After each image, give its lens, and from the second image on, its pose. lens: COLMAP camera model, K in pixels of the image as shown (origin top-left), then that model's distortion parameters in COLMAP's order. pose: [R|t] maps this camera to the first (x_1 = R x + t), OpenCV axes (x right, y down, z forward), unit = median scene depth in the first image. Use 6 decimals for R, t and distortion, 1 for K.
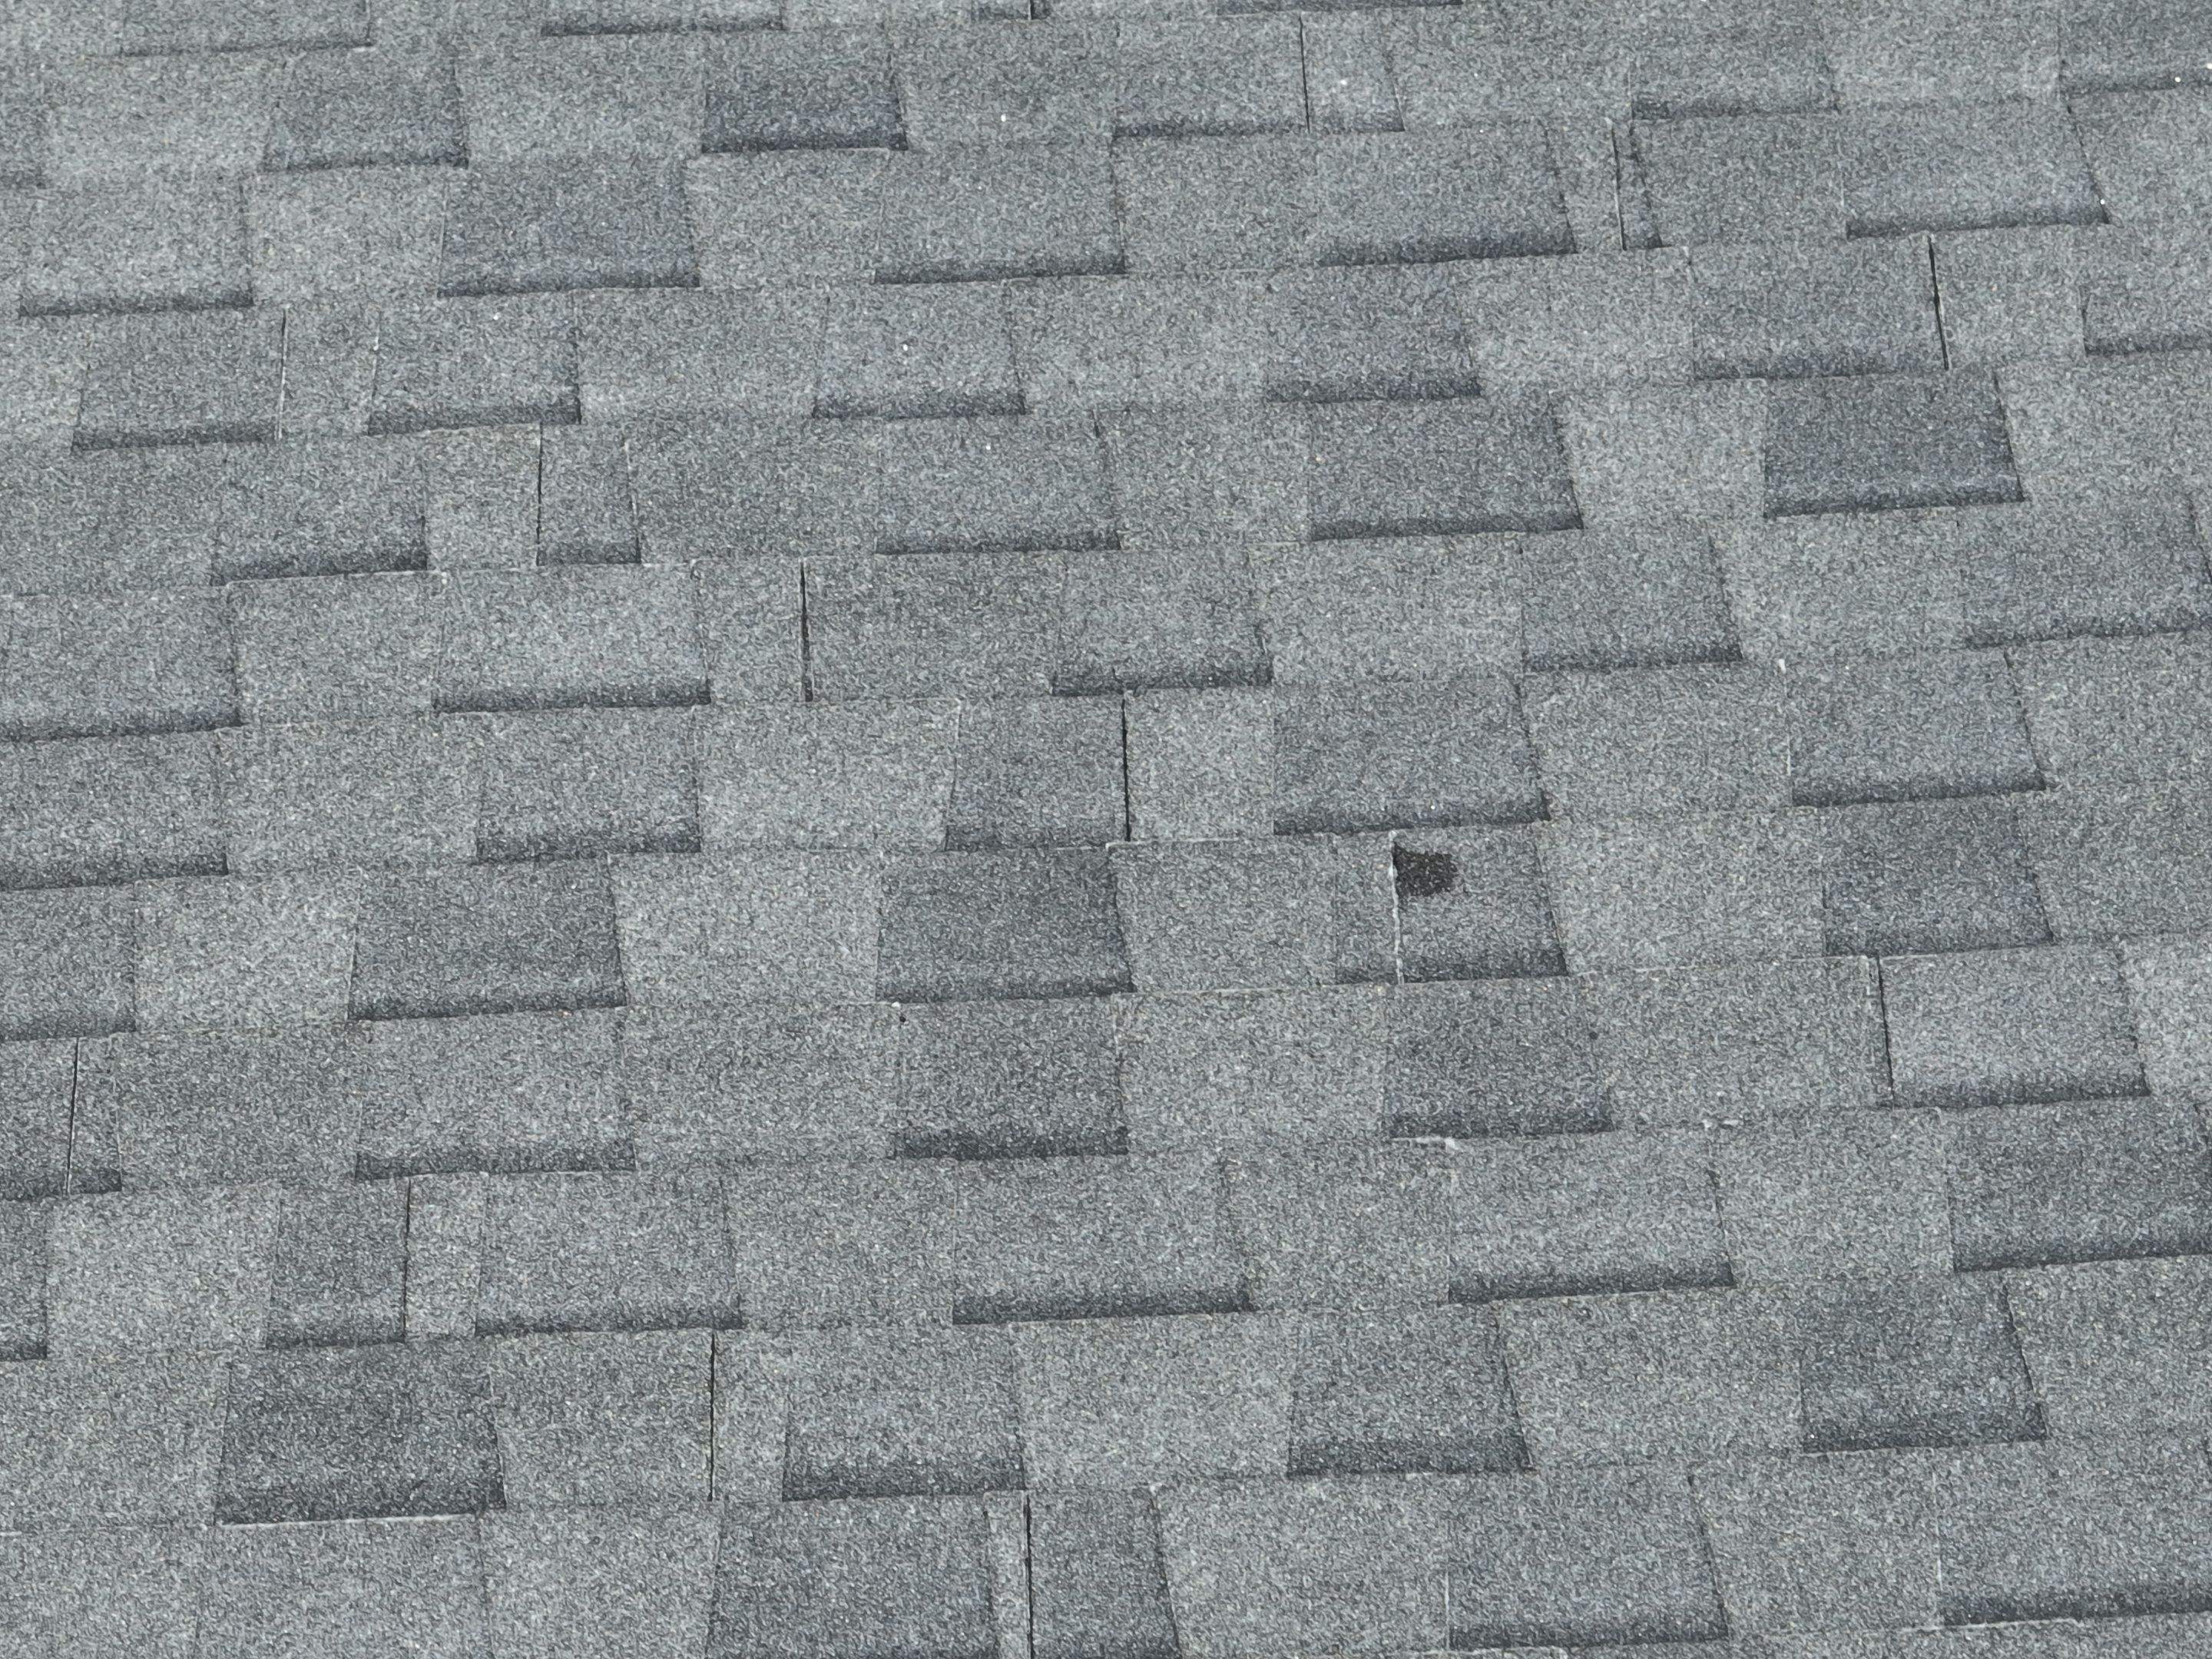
lens RADIAL K [[890.9, 0, 1103.7], [0, 890.9, 814.0], [0, 0, 1]] dist [-0.003226, -0.000067]
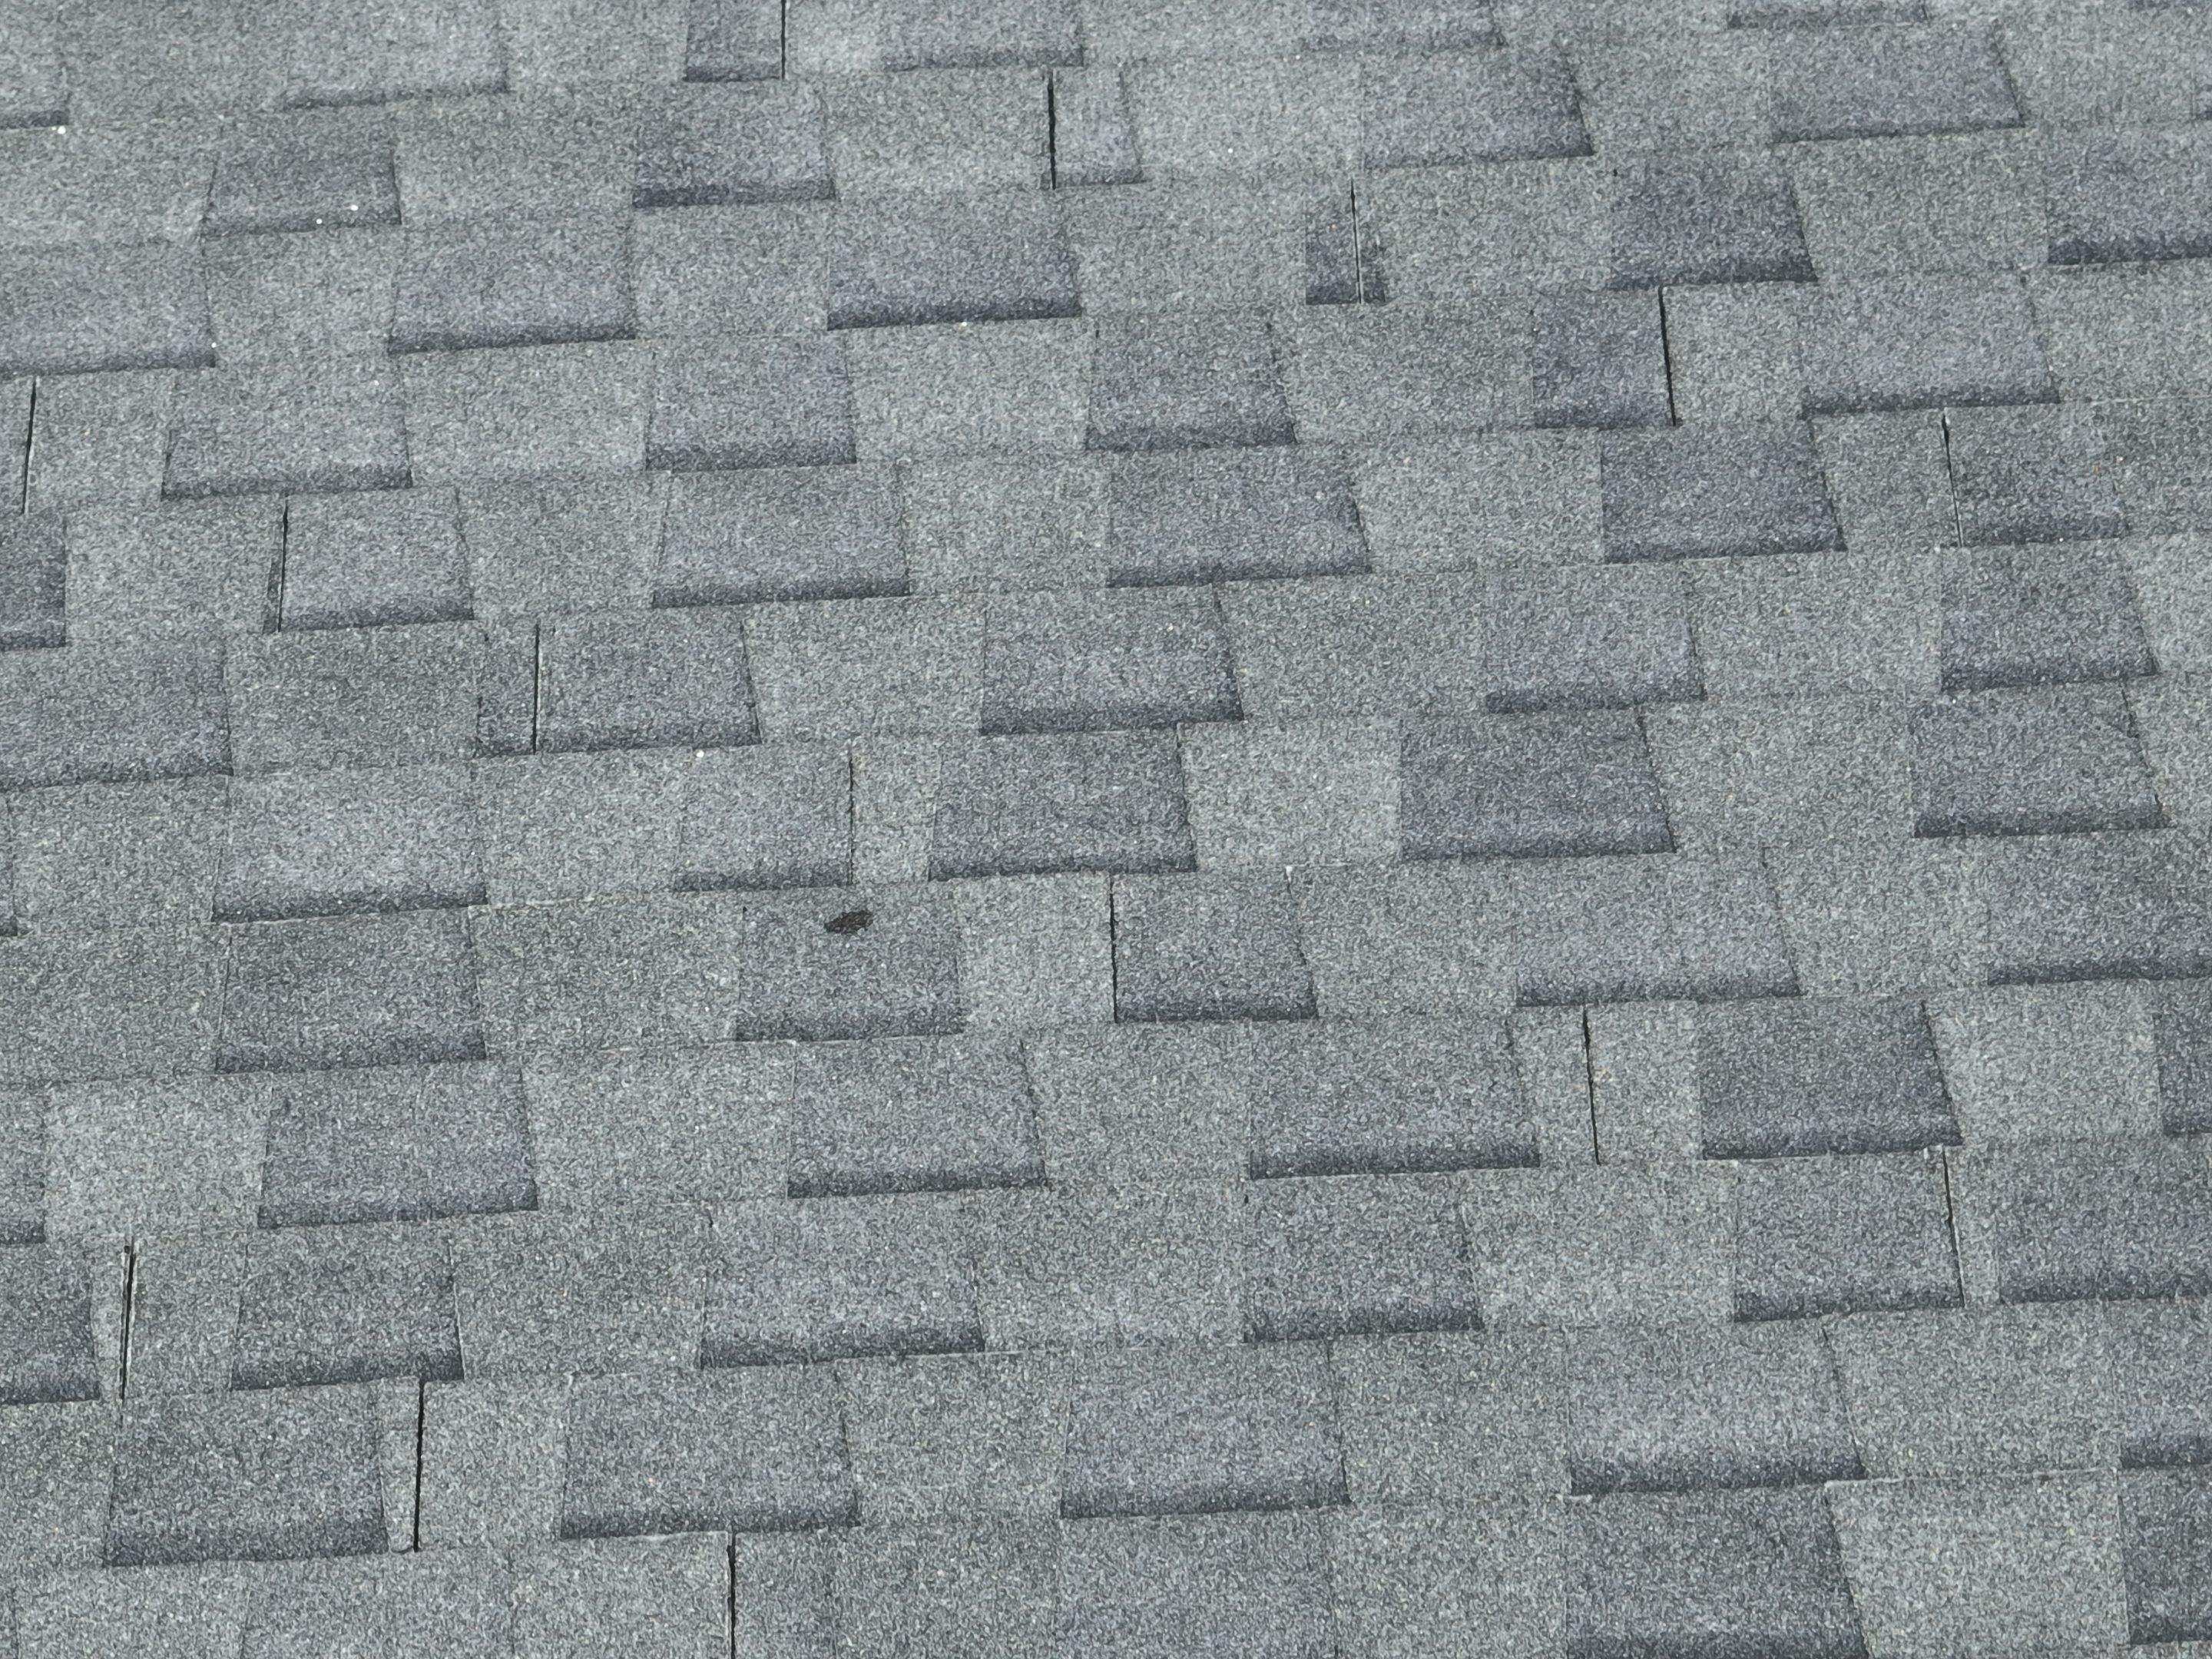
lens RADIAL K [[890.9, 0, 1107.4], [0, 890.9, 846.7], [0, 0, 1]] dist [-0.003226, -0.000067]
pose [[0.999988, 0.000868, 0.004773, 2.198896], [-0.000867, 1.000000, -0.000238, -0.124113], [-0.004773, 0.000233, 0.999989, -0.014759]]
